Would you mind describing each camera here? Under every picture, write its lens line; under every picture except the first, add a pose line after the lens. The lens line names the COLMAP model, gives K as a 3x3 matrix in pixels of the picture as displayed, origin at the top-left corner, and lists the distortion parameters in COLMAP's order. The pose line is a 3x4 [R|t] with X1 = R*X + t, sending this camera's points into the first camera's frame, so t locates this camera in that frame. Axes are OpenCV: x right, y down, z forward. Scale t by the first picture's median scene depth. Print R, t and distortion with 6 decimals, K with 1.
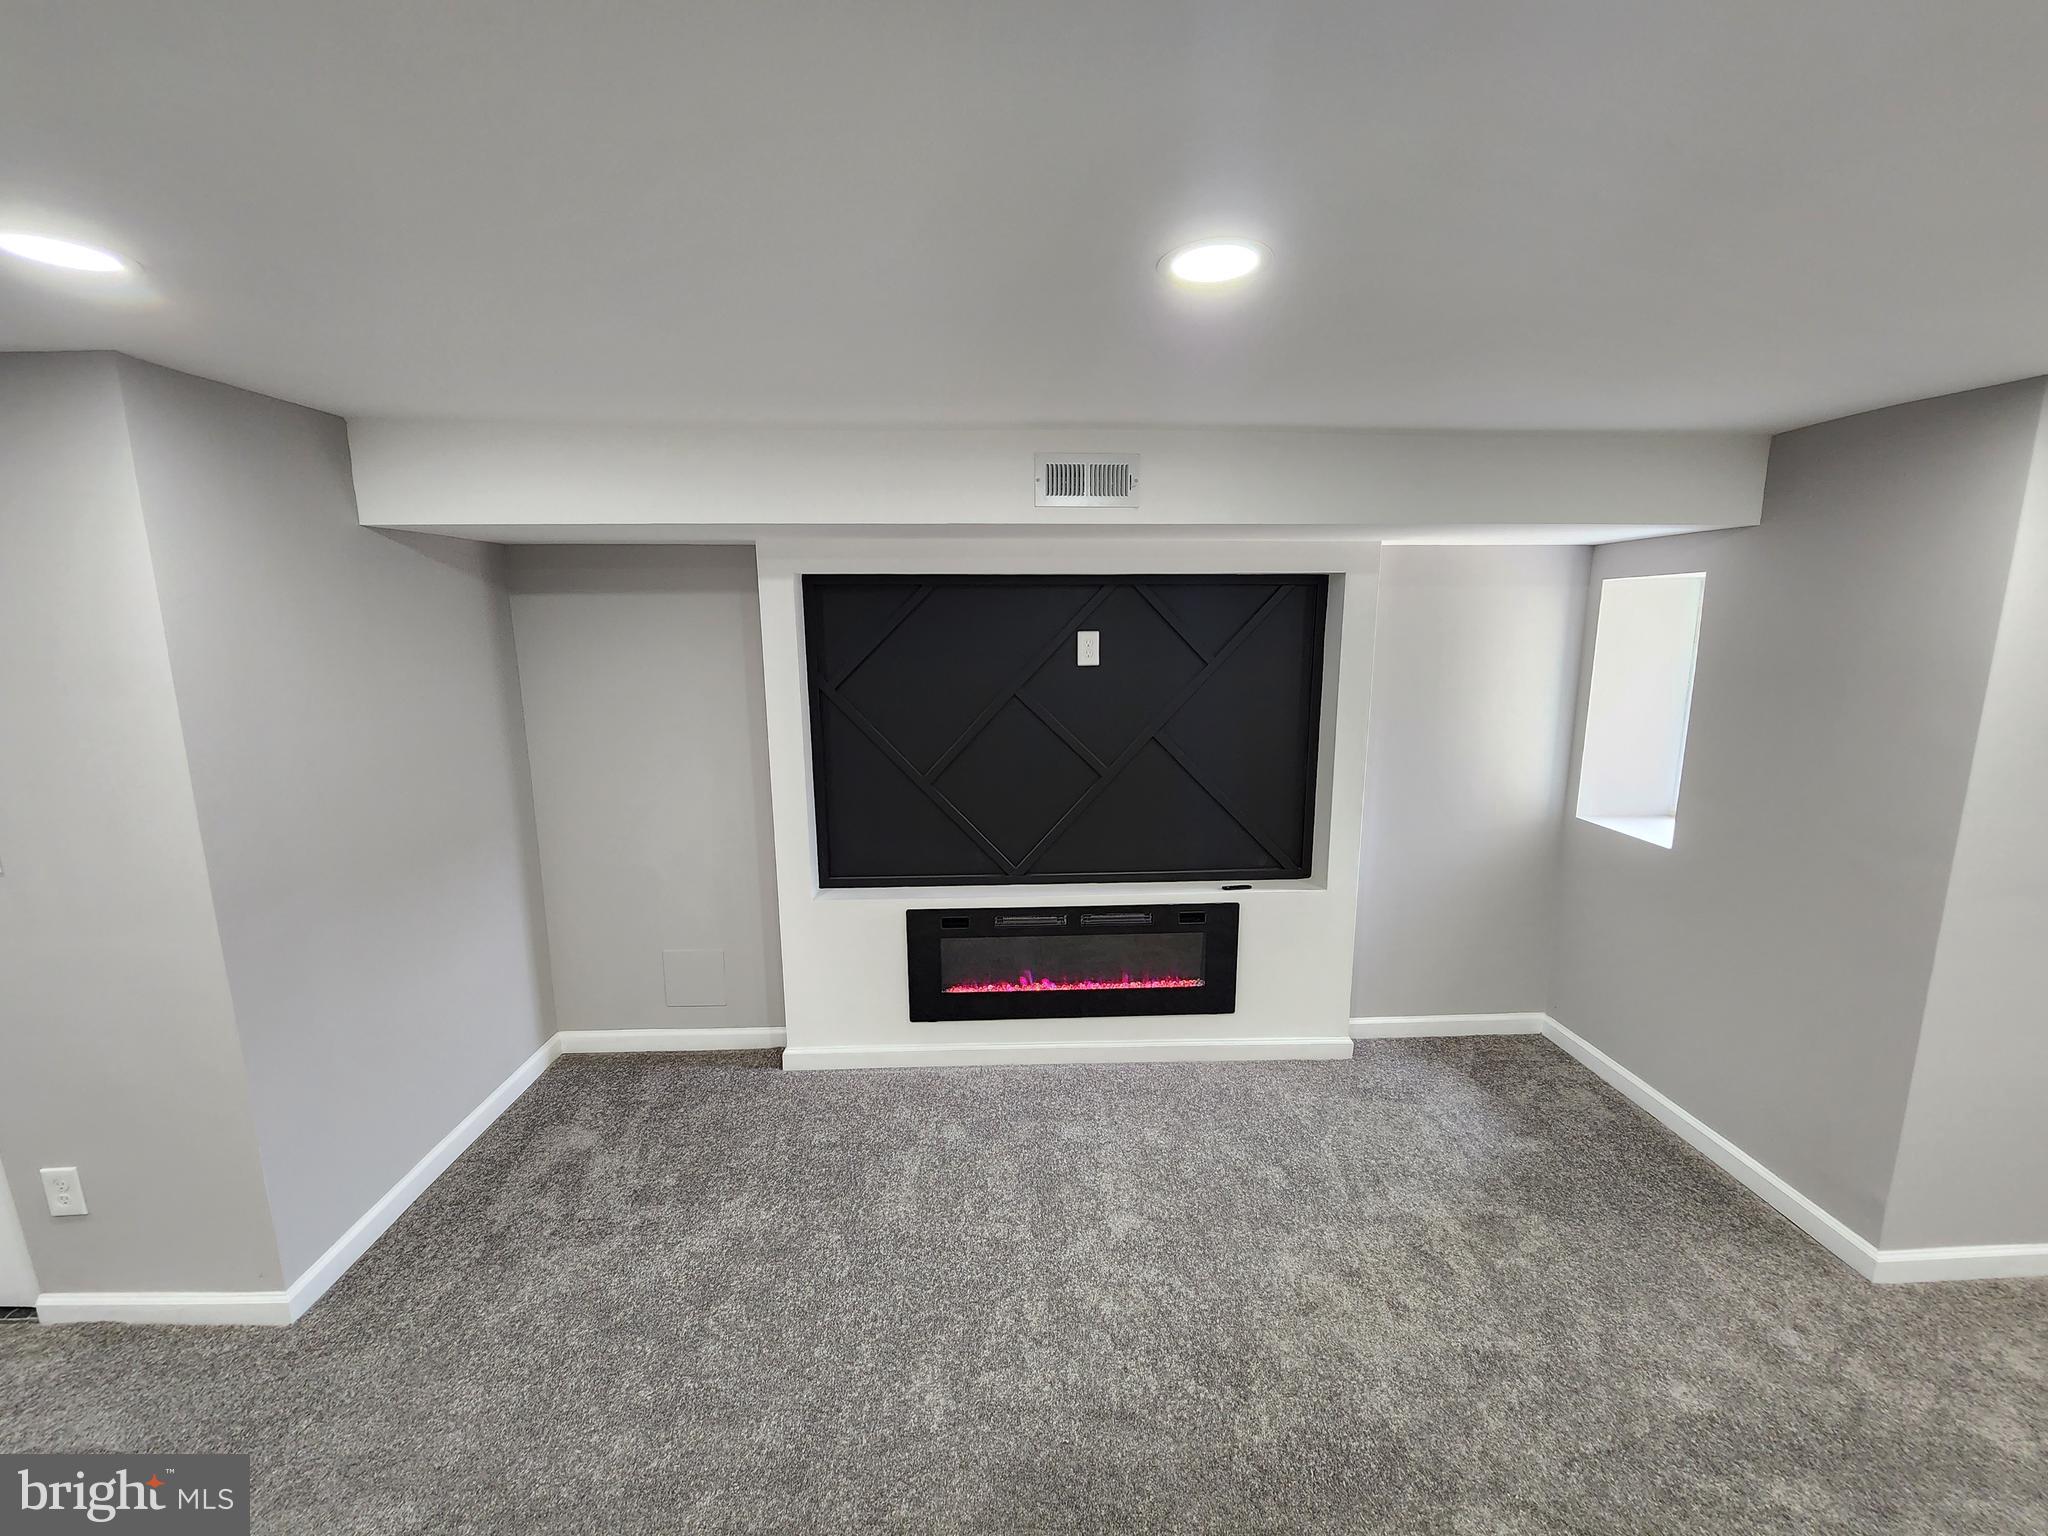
lens RADIAL K [[839.2, 0, 1036.5], [0, 839.2, 775.1], [0, 0, 1]] dist [0.003447, -0.001829]
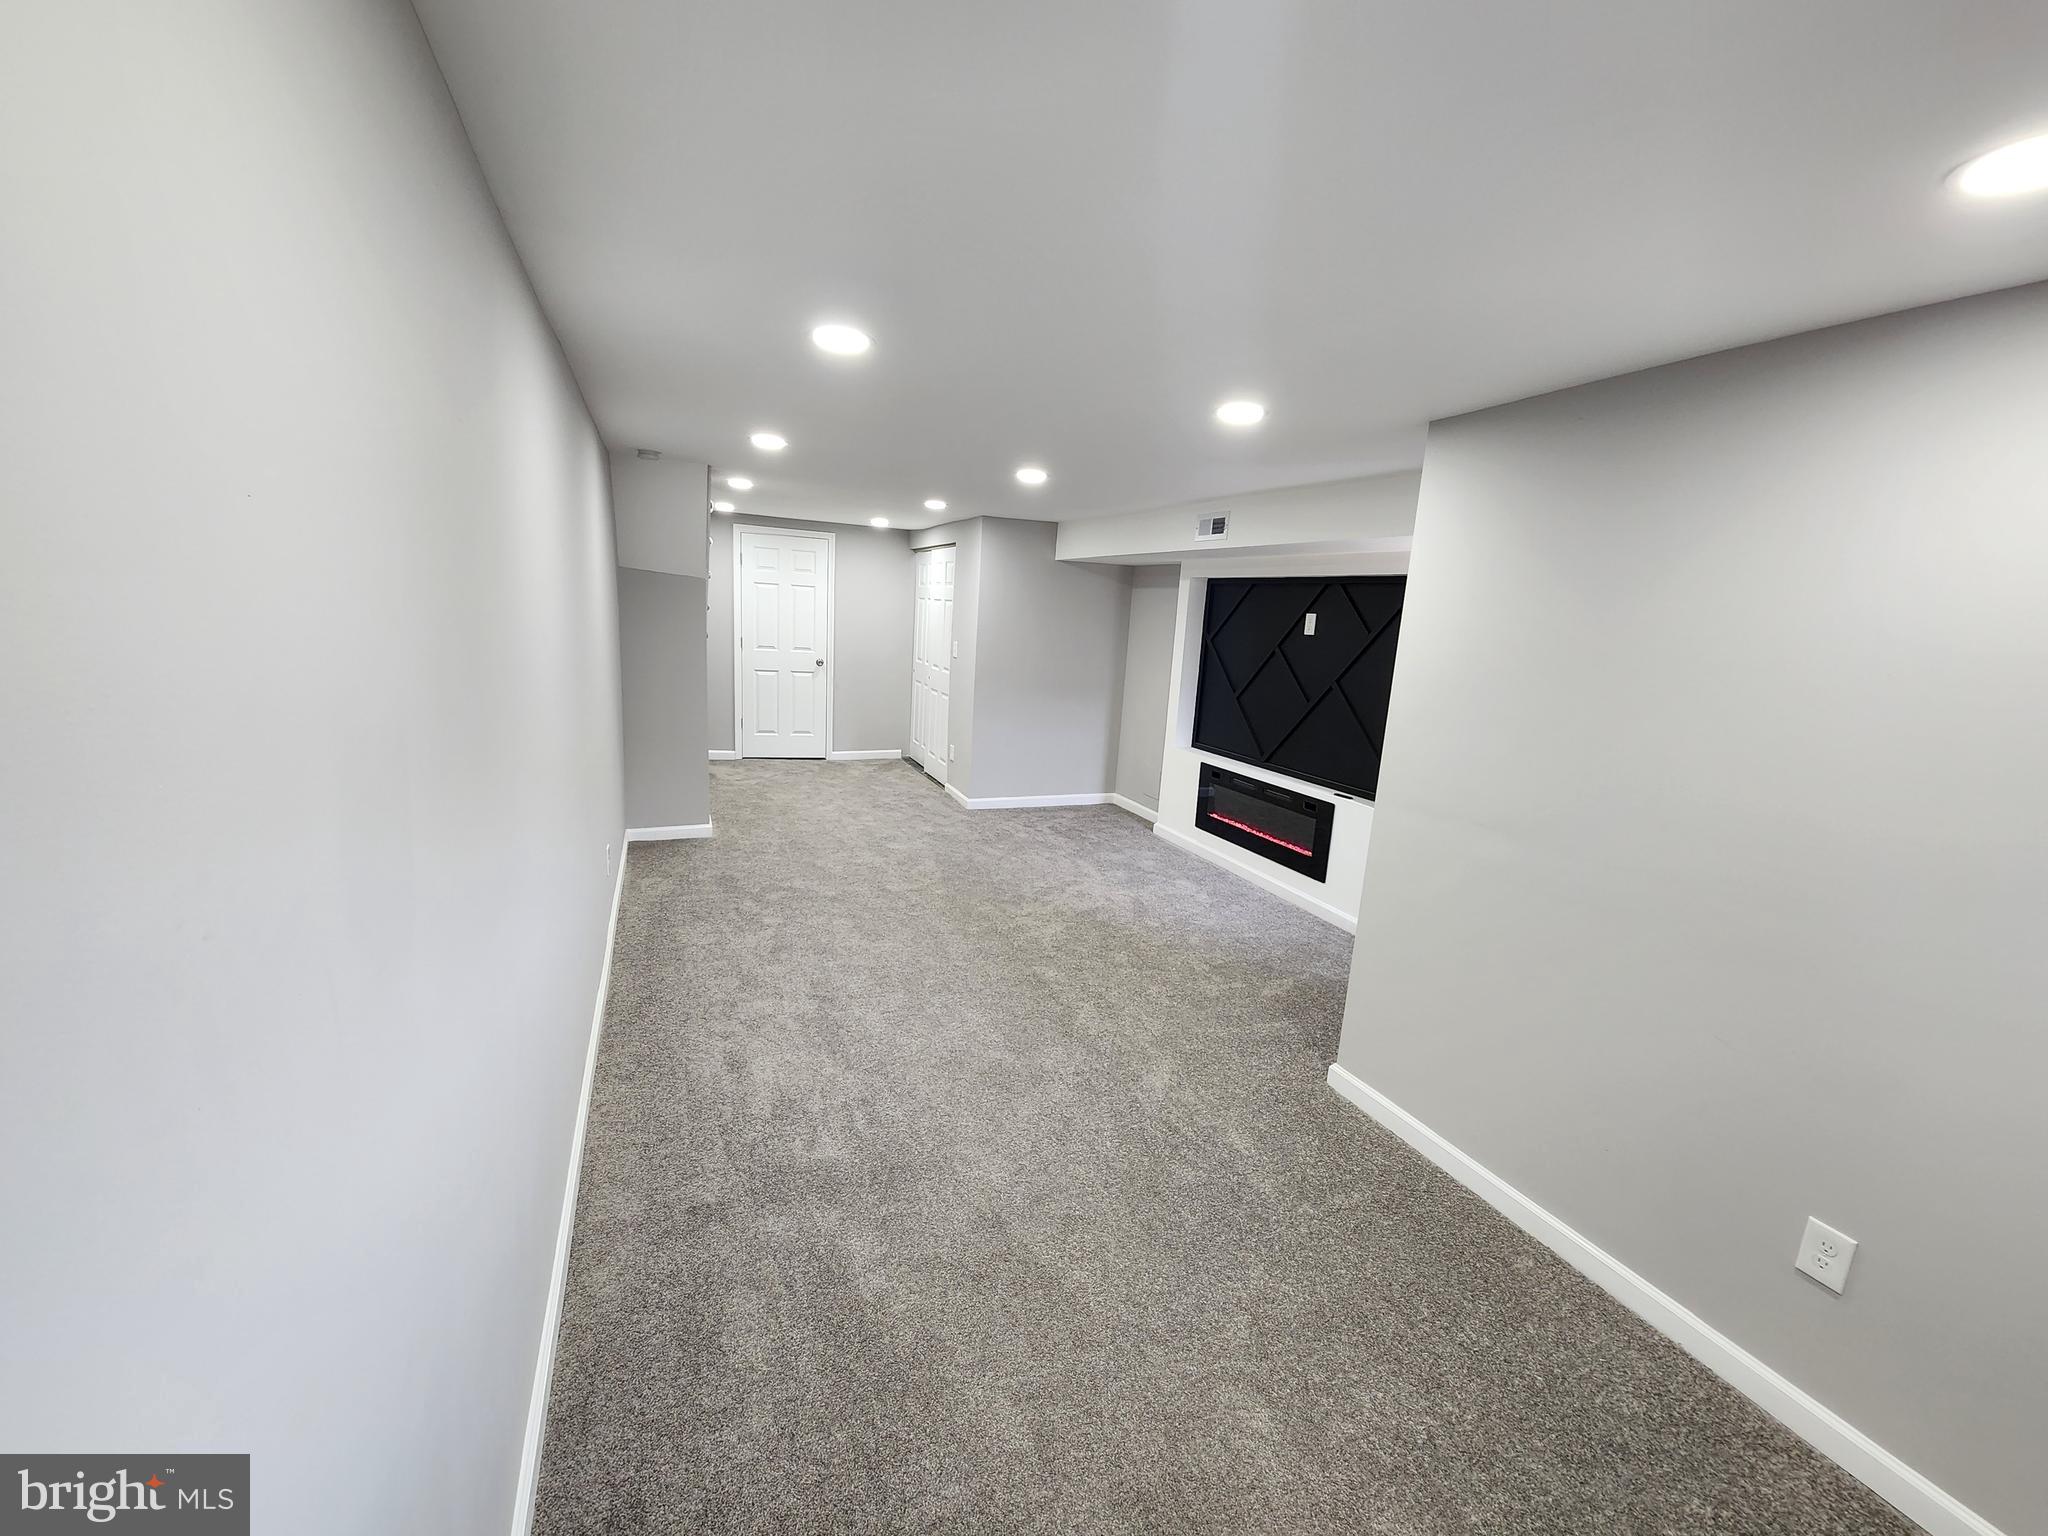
lens RADIAL K [[839.2, 0, 1030.7], [0, 839.2, 775.1], [0, 0, 1]] dist [0.003447, -0.001829]
pose [[0.355361, 0.204286, -0.912132, 1.724523], [-0.223410, 0.966106, 0.129335, 0.043580], [0.907638, 0.157819, 0.388956, -0.045530]]
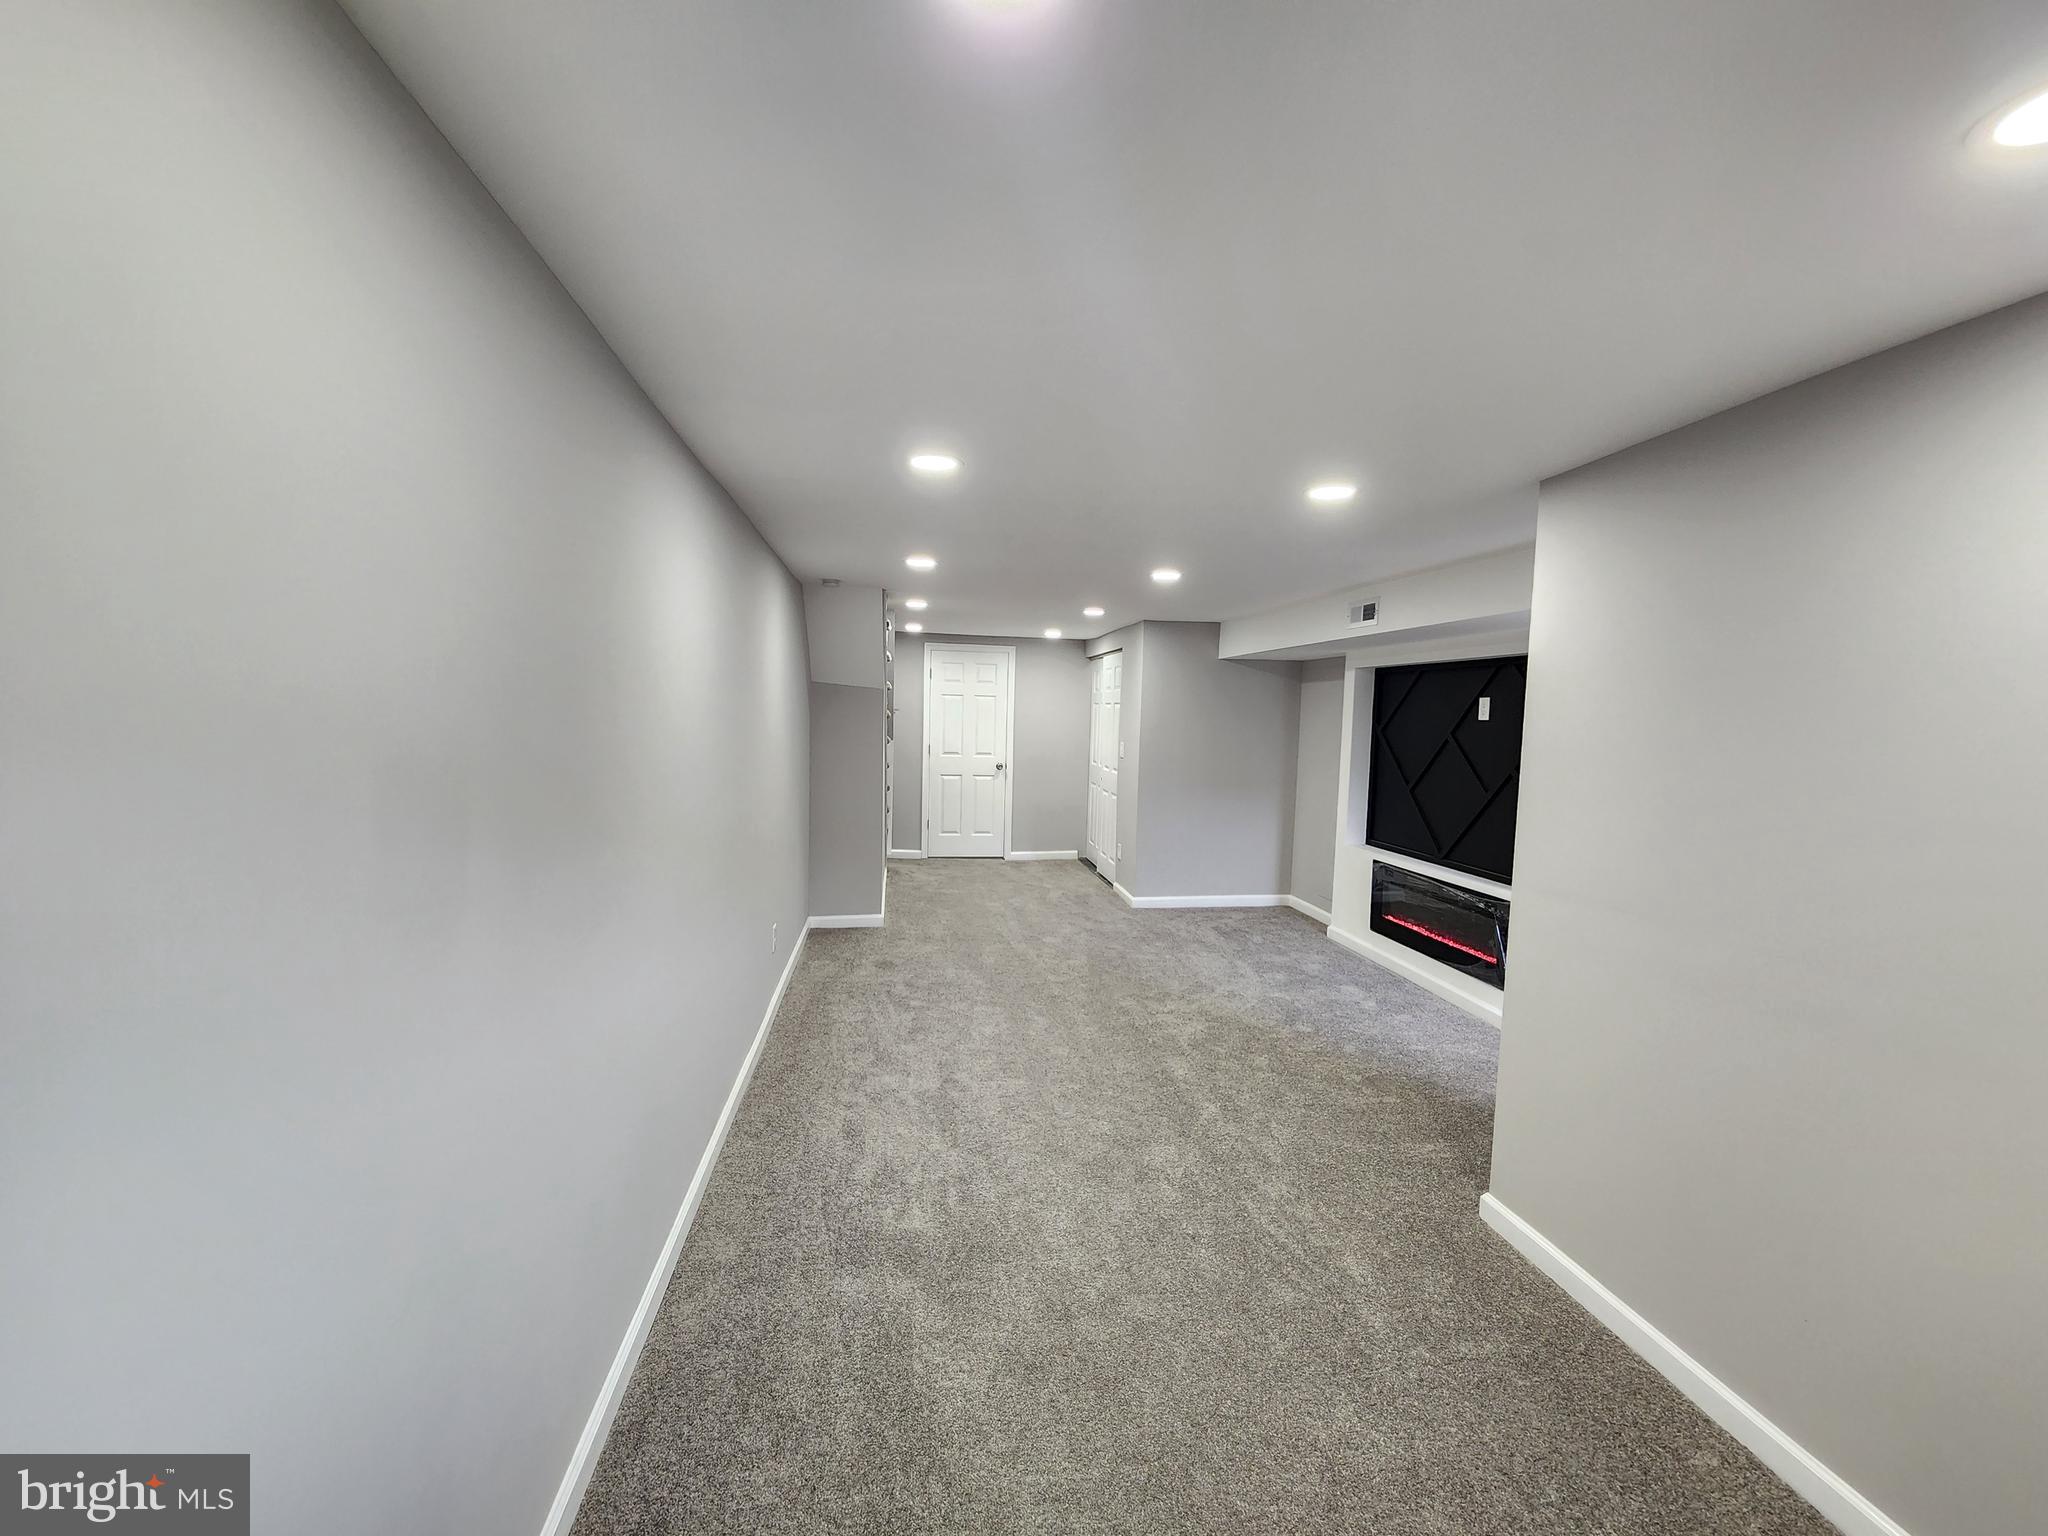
lens RADIAL K [[839.2, 0, 1033.6], [0, 839.2, 782.4], [0, 0, 1]] dist [0.003447, -0.001829]
pose [[0.117869, 0.087128, -0.989199, 1.793034], [-0.197997, 0.978204, 0.062567, 0.045741], [0.973090, 0.188483, 0.132551, 0.095608]]
